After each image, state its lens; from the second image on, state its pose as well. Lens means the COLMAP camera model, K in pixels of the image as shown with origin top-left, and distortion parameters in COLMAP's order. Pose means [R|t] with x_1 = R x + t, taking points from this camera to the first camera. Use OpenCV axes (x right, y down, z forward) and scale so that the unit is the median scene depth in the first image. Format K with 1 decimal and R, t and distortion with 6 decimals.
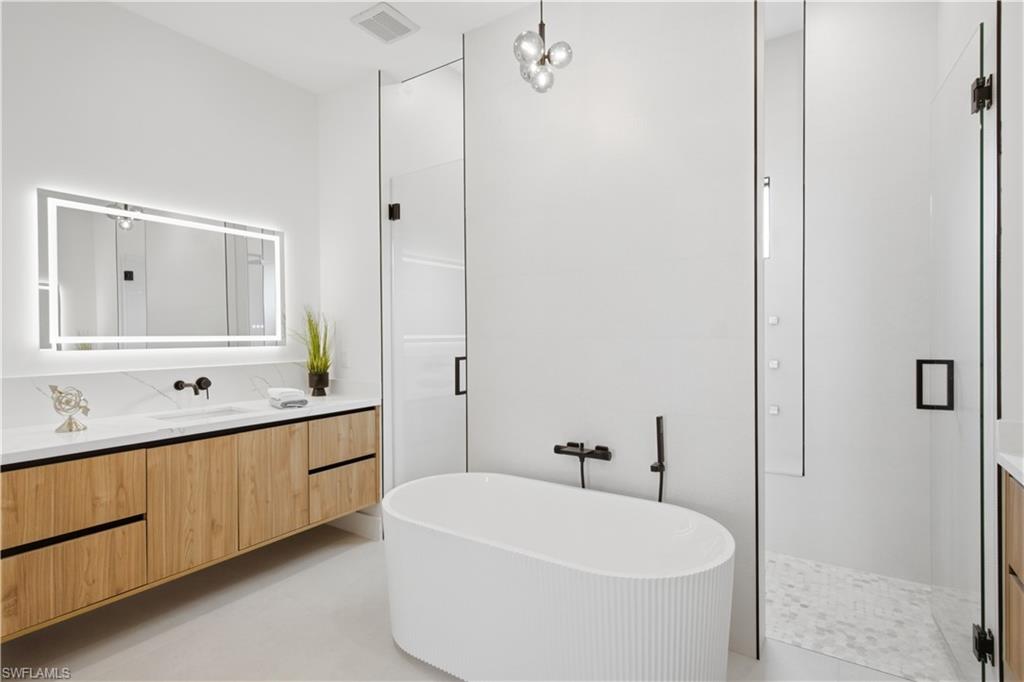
lens RADIAL K [[505.0, 0, 514.6], [0, 505.0, 337.0], [0, 0, 1]] dist [0.002571, -0.000565]
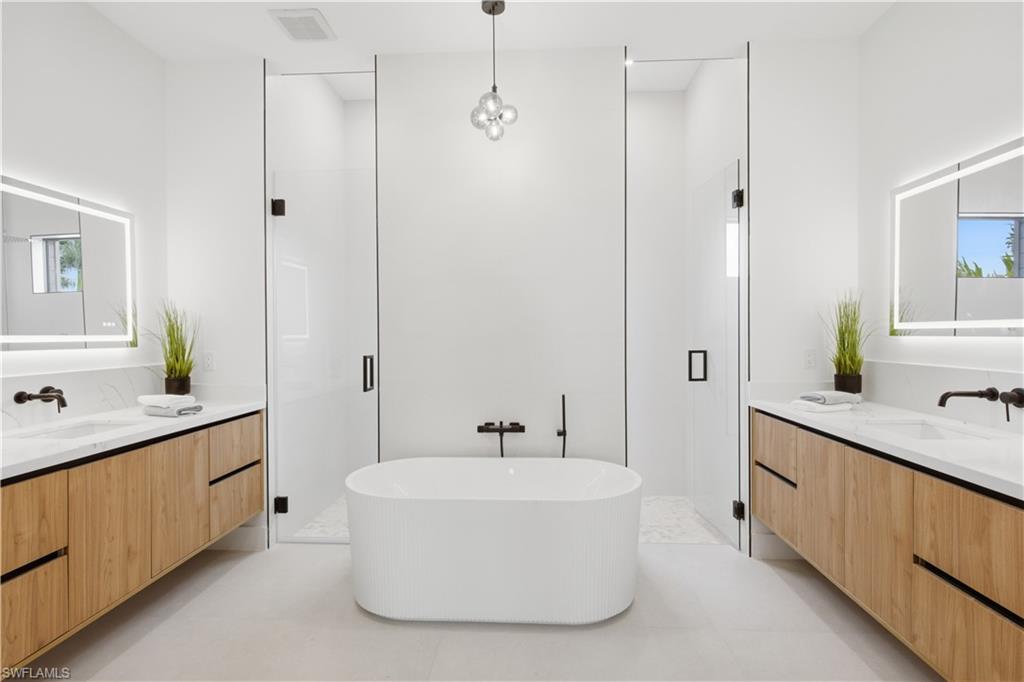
lens RADIAL K [[505.0, 0, 514.6], [0, 505.0, 337.0], [0, 0, 1]] dist [0.002571, -0.000565]
pose [[0.860842, -0.000478, 0.508872, -0.445348], [0.002485, 0.999992, -0.003265, 0.005791], [-0.508866, 0.004075, 0.860836, -0.083867]]
